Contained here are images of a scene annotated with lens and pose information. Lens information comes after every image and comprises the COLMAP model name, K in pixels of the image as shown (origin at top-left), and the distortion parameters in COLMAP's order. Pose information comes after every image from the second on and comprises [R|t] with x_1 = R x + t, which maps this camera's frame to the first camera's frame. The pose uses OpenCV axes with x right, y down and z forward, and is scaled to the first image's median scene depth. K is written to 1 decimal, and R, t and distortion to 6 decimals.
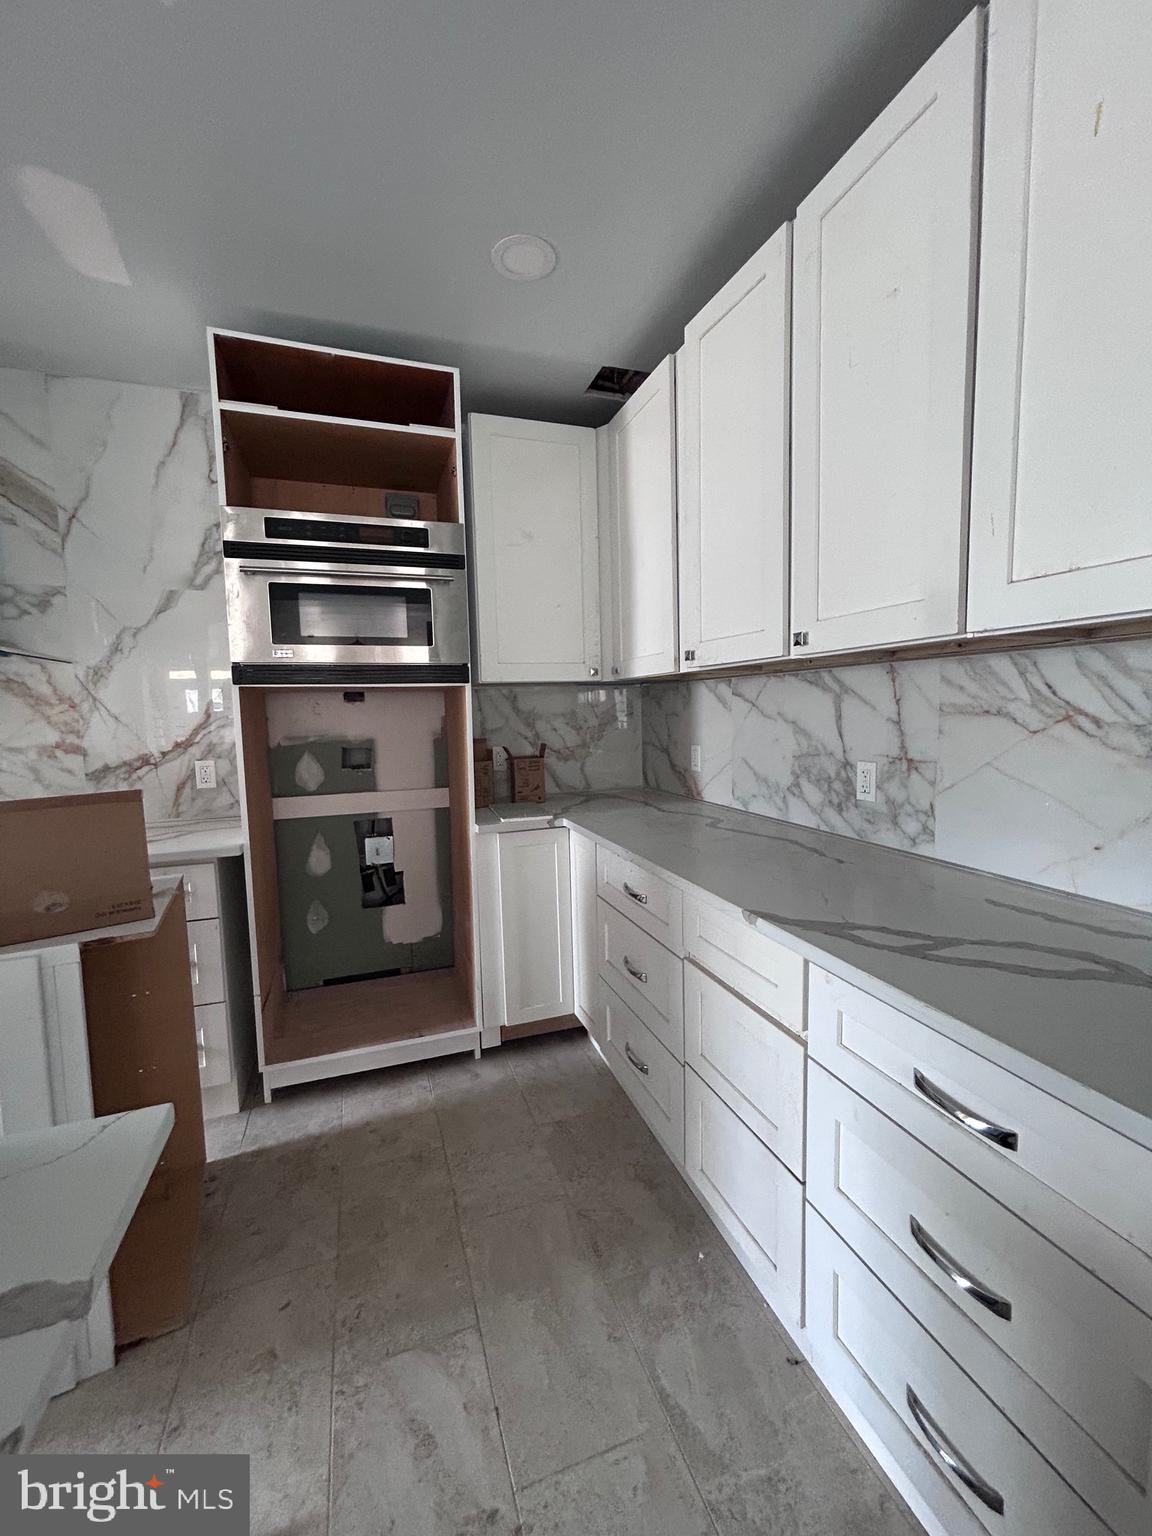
lens RADIAL K [[625.2, 0, 576.6], [0, 625.2, 766.5], [0, 0, 1]] dist [0.002491, 0.001279]
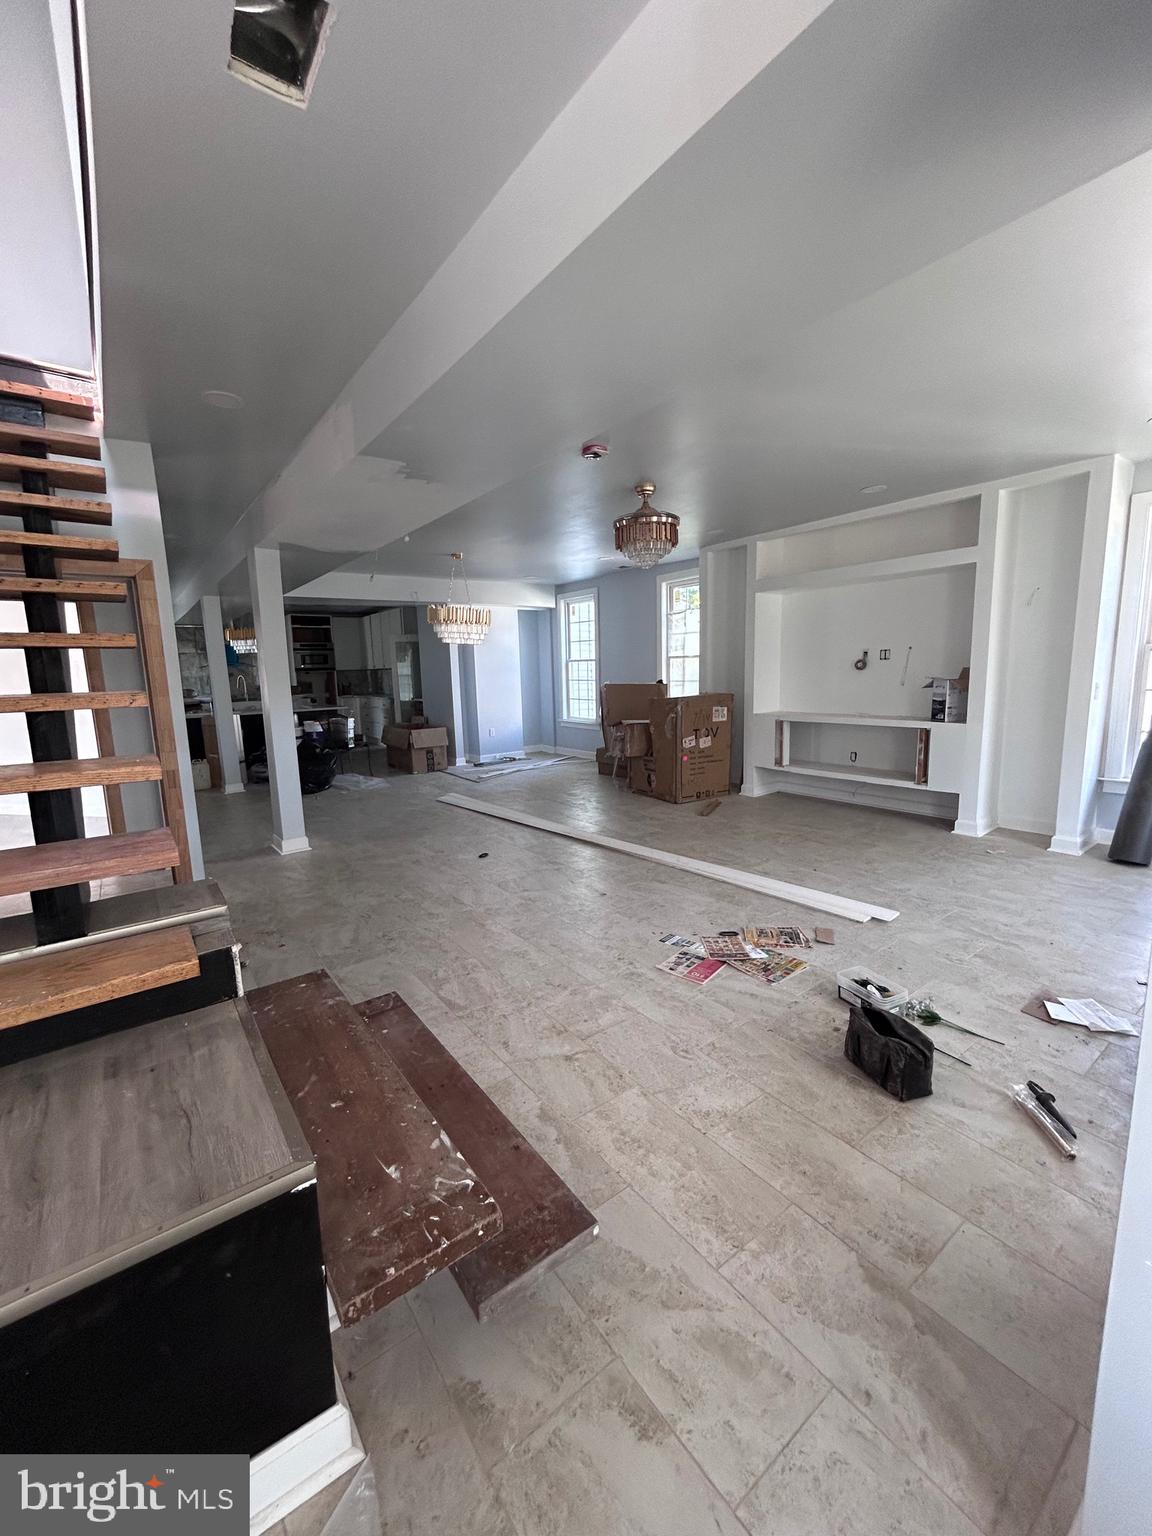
lens RADIAL K [[625.2, 0, 577.8], [0, 625.2, 762.8], [0, 0, 1]] dist [0.002491, 0.001279]
pose [[0.959155, -0.051927, 0.278072, 0.285307], [0.042535, 0.998306, 0.039709, 0.509509], [-0.279663, -0.026259, 0.959739, -4.577789]]
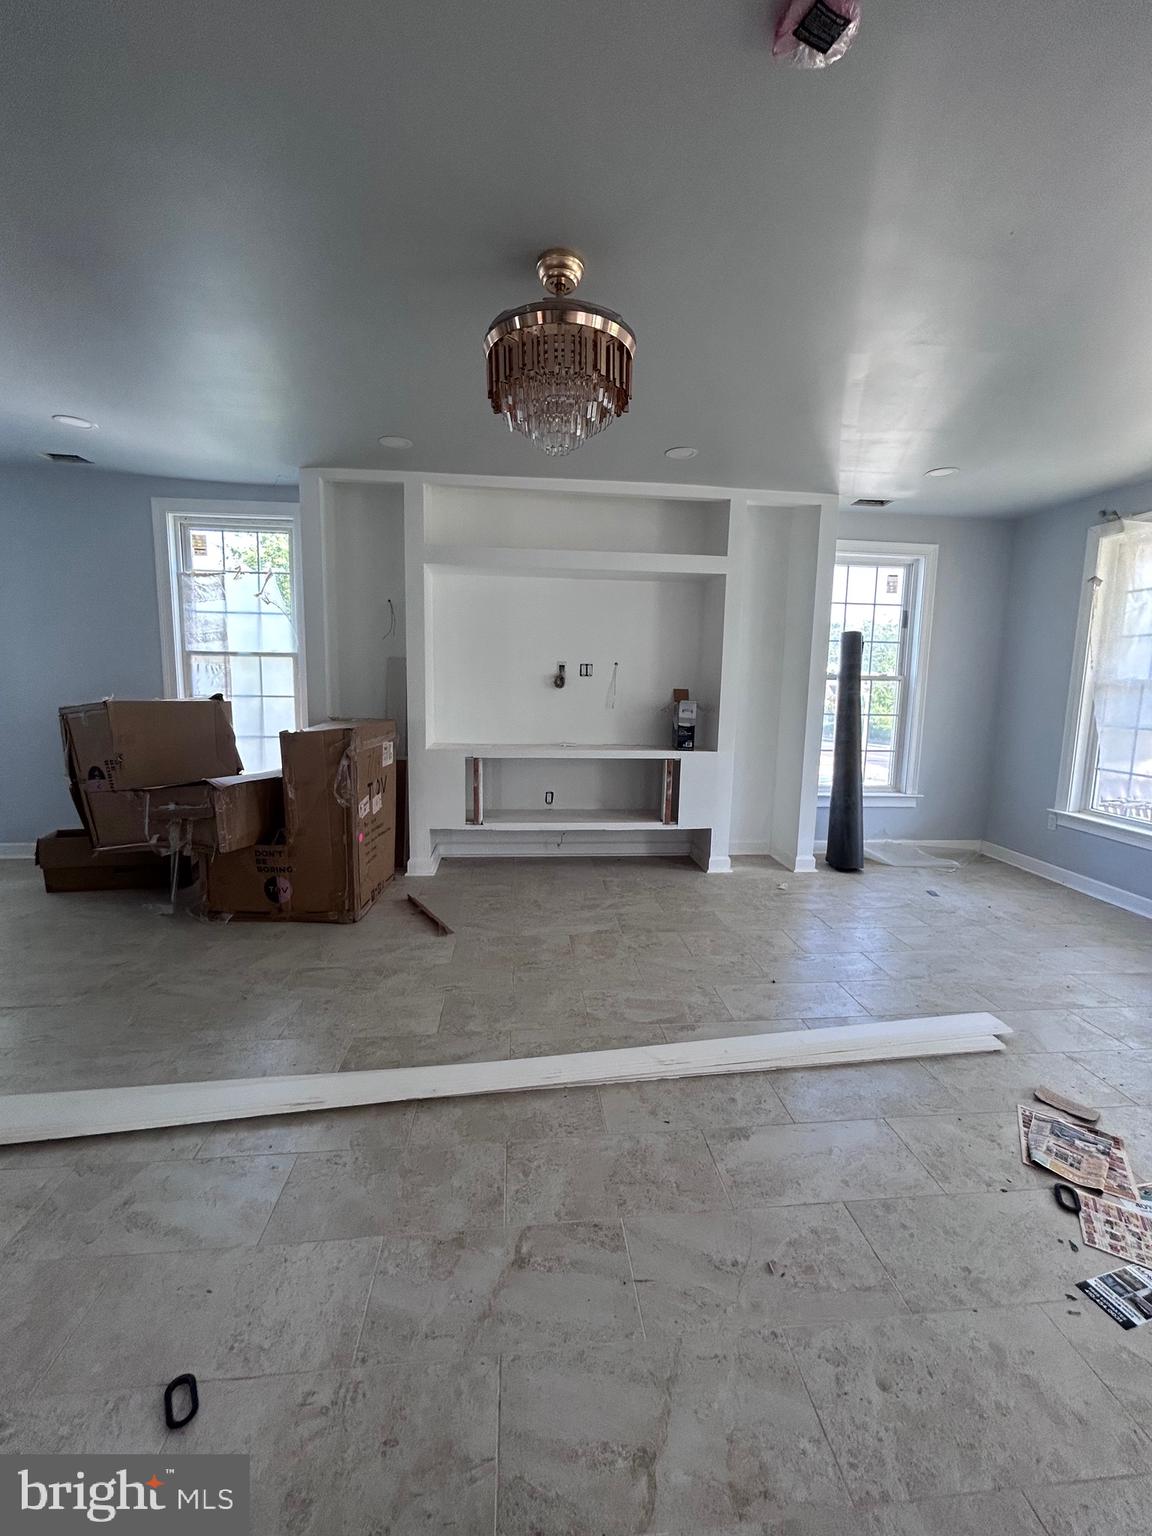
lens RADIAL K [[625.2, 0, 575.2], [0, 625.2, 756.7], [0, 0, 1]] dist [0.002491, 0.001279]
pose [[0.251873, -0.094100, 0.963175, 0.206501], [0.082945, 0.993698, 0.075392, 0.384042], [-0.964199, 0.060901, 0.258091, -3.294861]]
